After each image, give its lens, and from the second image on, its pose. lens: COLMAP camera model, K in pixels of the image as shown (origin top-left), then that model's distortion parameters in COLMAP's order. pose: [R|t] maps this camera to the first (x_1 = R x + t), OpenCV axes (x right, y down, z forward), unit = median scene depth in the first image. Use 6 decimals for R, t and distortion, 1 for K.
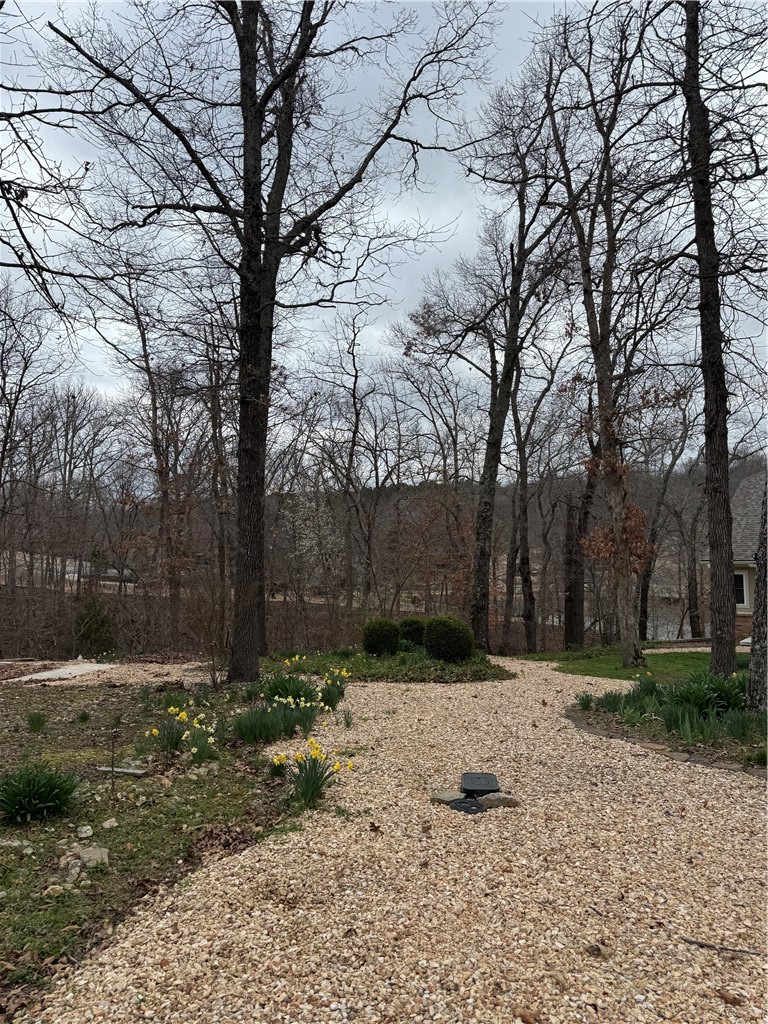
lens RADIAL K [[717.7, 0, 384.4], [0, 717.7, 513.3], [0, 0, 1]] dist [0.002978, 0.000237]
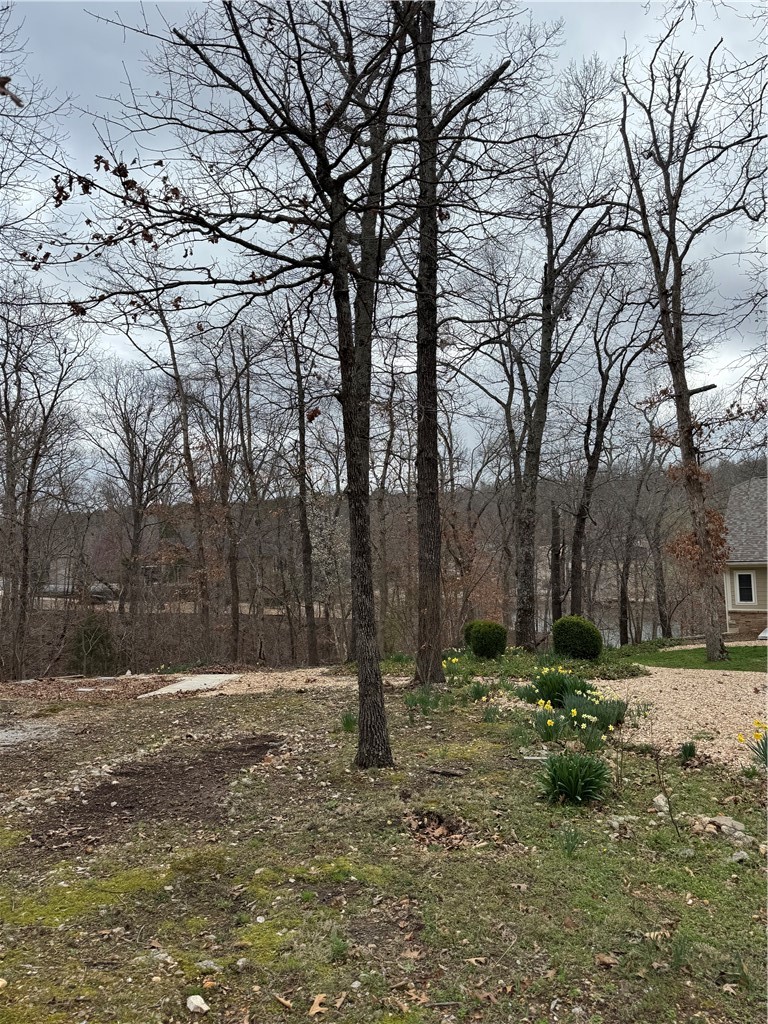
lens RADIAL K [[717.7, 0, 382.0], [0, 717.7, 510.6], [0, 0, 1]] dist [0.002978, 0.000237]
pose [[0.991952, -0.008631, 0.126324, -0.203952], [0.010784, 0.999808, -0.016368, 0.001180], [-0.126158, 0.017599, 0.991854, -0.005895]]
